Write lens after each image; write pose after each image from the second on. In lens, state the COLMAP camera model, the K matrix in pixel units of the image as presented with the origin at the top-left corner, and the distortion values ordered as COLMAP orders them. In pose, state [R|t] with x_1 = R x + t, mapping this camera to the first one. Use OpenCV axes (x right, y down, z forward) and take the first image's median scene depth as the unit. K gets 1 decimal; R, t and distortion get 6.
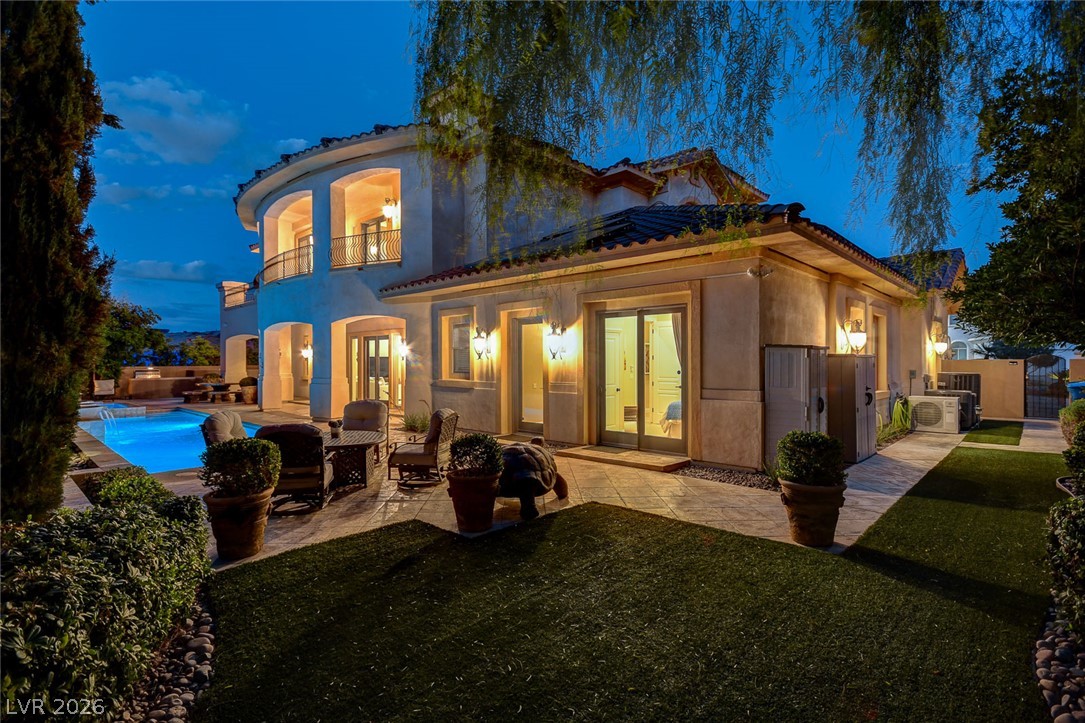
lens RADIAL K [[525.9, 0, 536.7], [0, 525.9, 363.4], [0, 0, 1]] dist [0.003885, 0.000857]
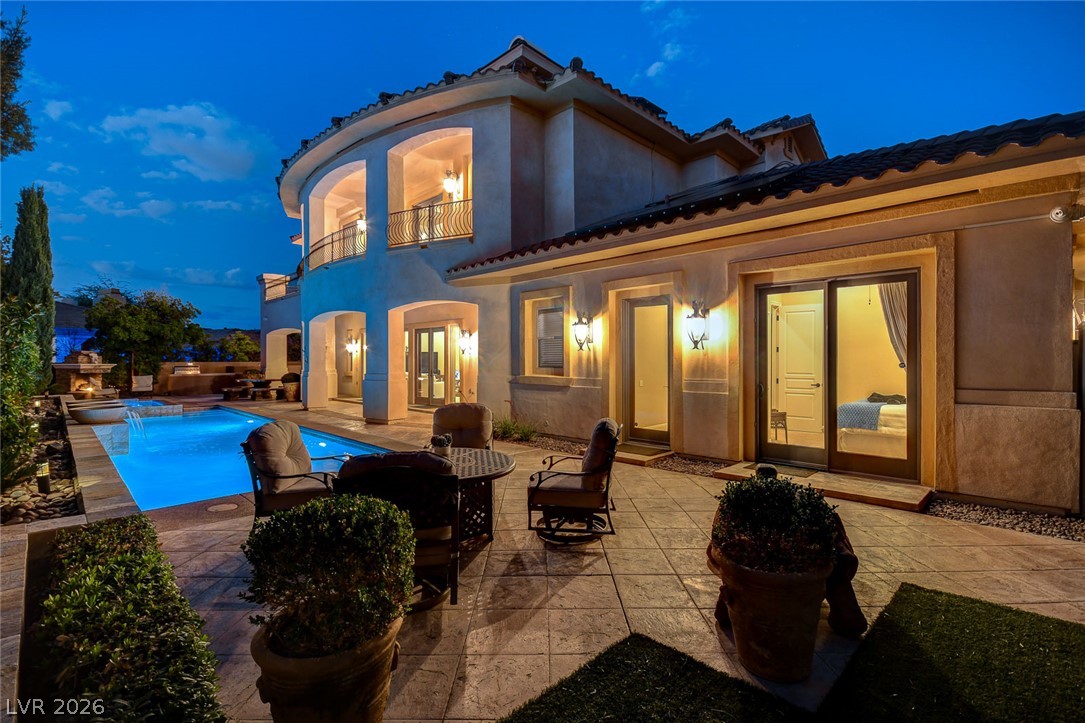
lens RADIAL K [[494.8, 0, 539.0], [0, 494.8, 362.2], [0, 0, 1]] dist [-0.001159, -0.001022]
pose [[0.999706, 0.001263, -0.024204, -0.134774], [-0.001232, 0.999998, 0.001289, 0.008164], [0.024206, -0.001259, 0.999706, 0.208854]]
